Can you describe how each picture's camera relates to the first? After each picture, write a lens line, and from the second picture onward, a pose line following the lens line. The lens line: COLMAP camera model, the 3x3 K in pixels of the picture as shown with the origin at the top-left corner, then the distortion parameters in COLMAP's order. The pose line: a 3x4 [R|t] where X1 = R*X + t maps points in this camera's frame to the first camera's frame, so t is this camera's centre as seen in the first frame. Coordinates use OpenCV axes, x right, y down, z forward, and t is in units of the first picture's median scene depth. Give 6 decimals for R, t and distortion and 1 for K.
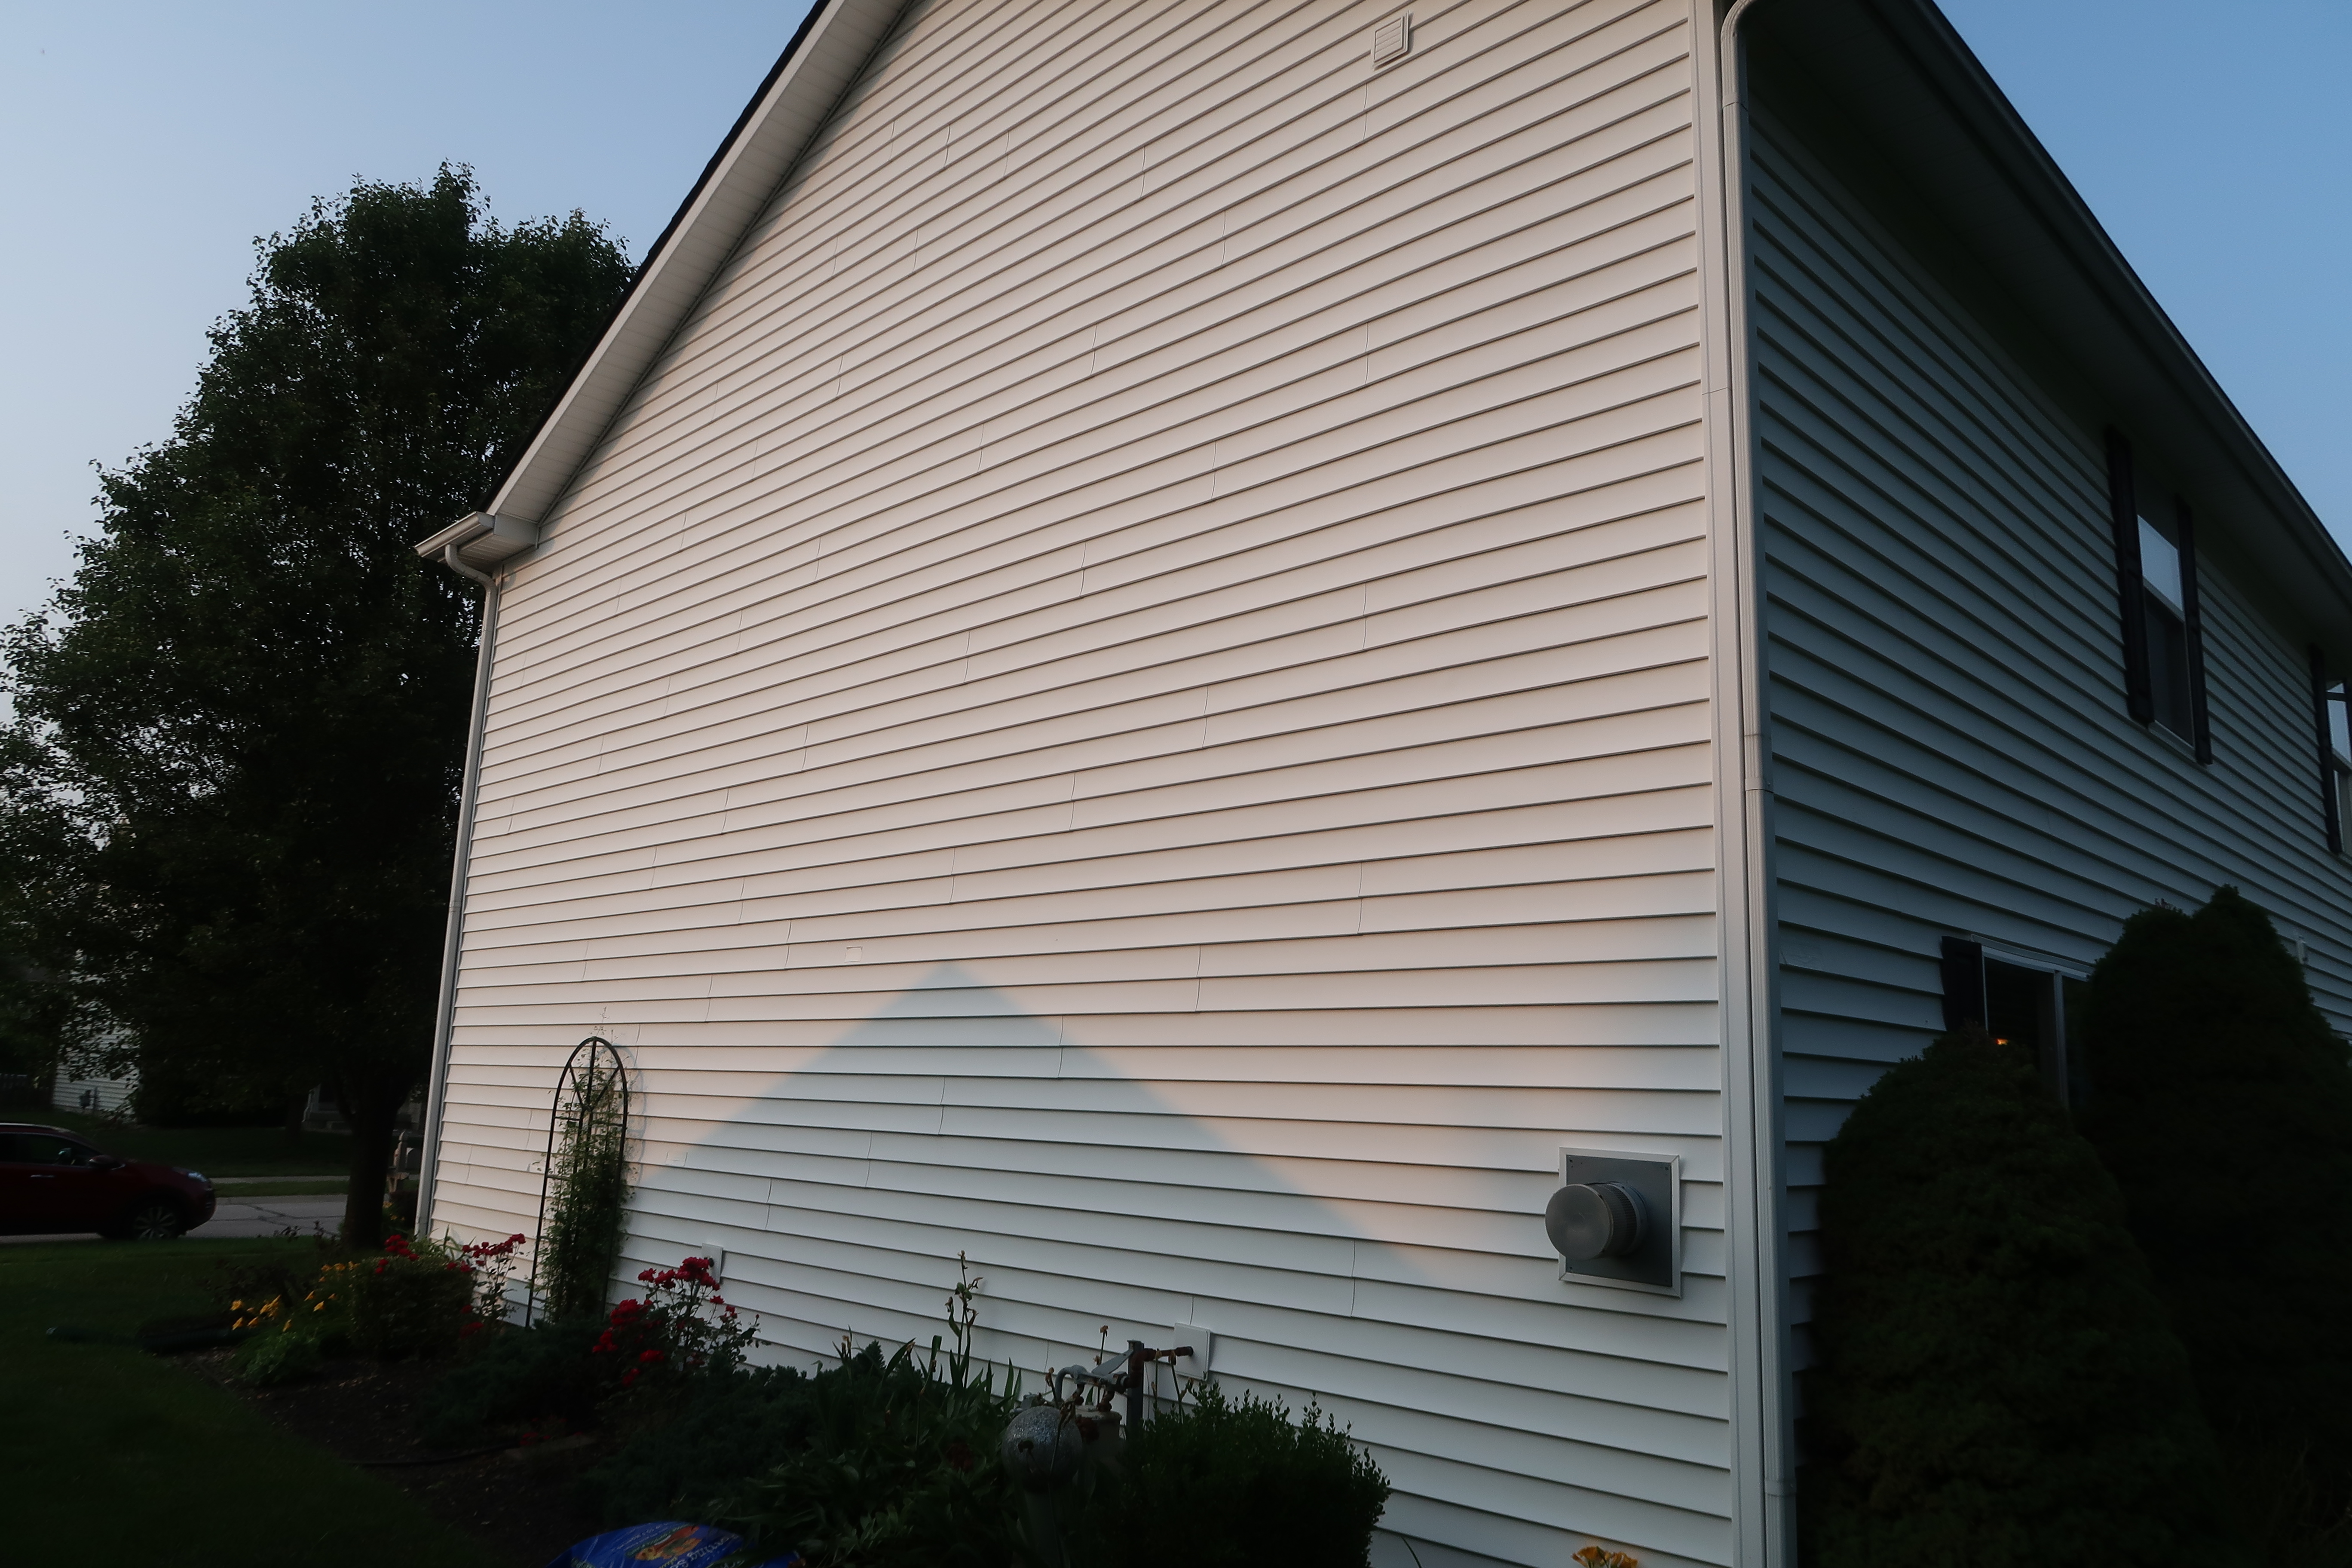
lens RADIAL K [[1617.3, 0, 1176.0], [0, 1617.3, 784.0], [0, 0, 1]] dist [-0.032929, 0.001672]
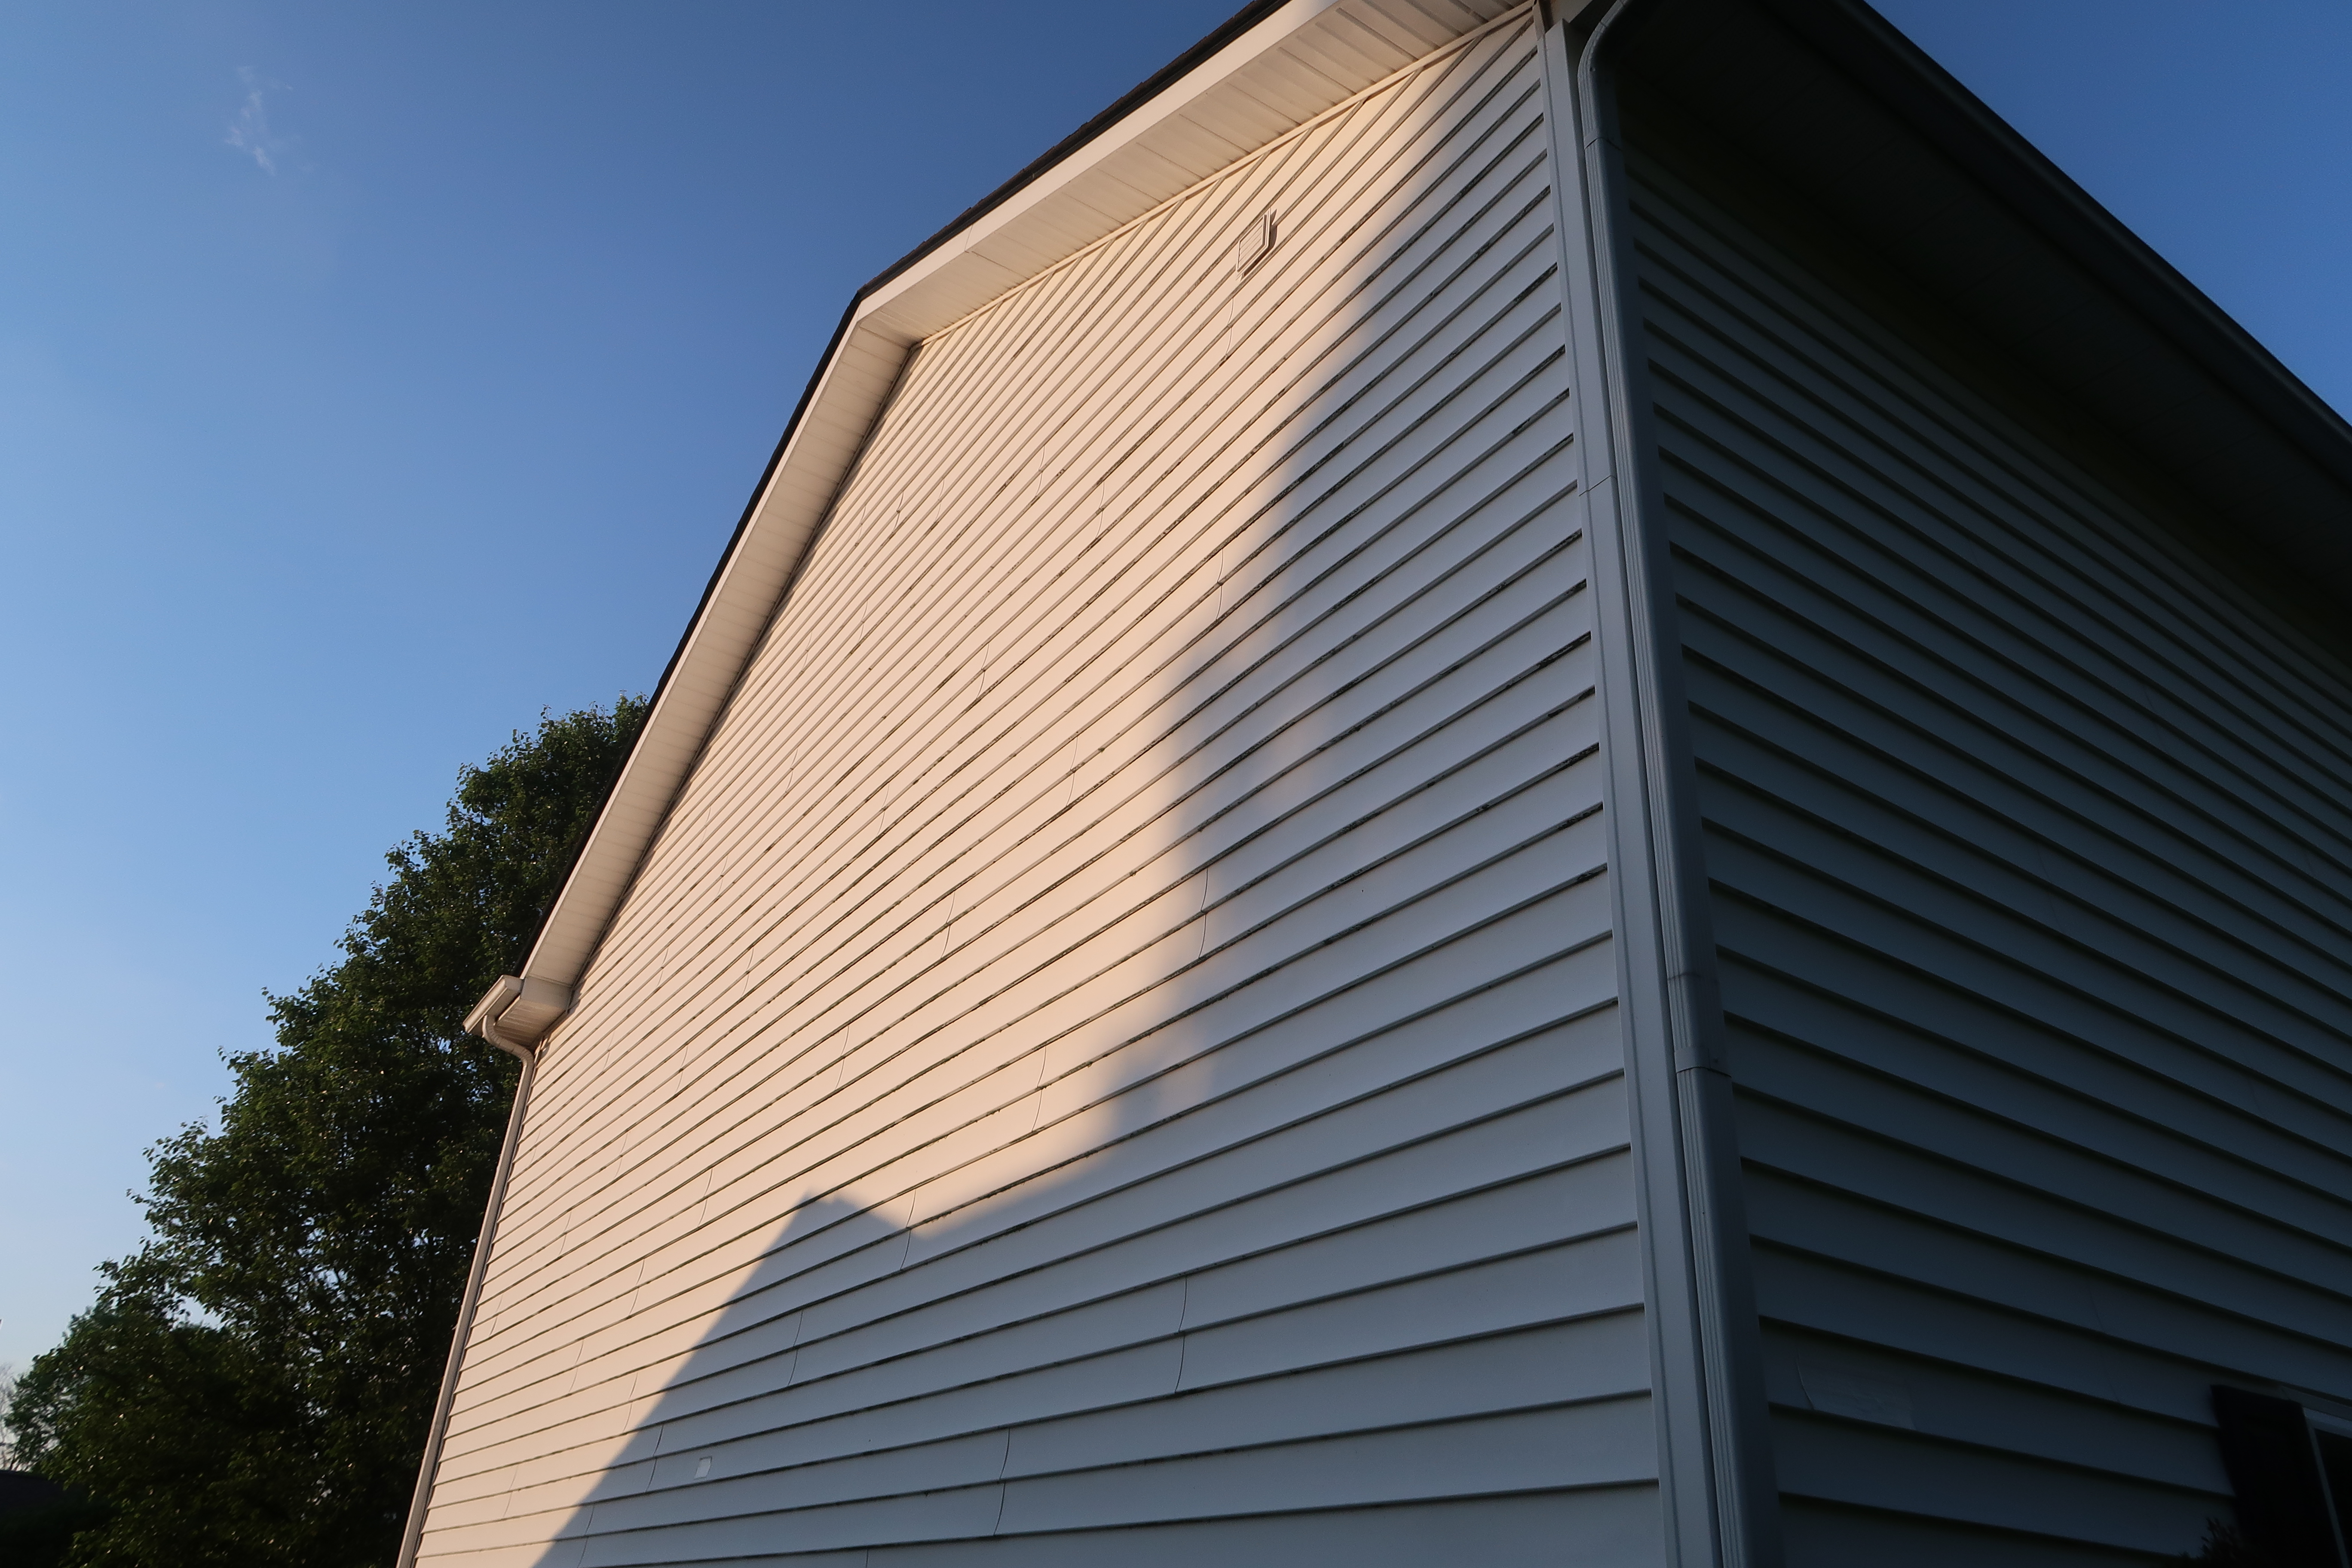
lens RADIAL K [[1617.3, 0, 1176.0], [0, 1617.3, 784.0], [0, 0, 1]] dist [-0.032929, 0.001672]
pose [[0.980668, -0.080159, -0.178509, 0.220790], [0.017822, 0.945042, -0.326463, 0.066462], [0.194868, 0.316970, 0.928201, 0.316261]]
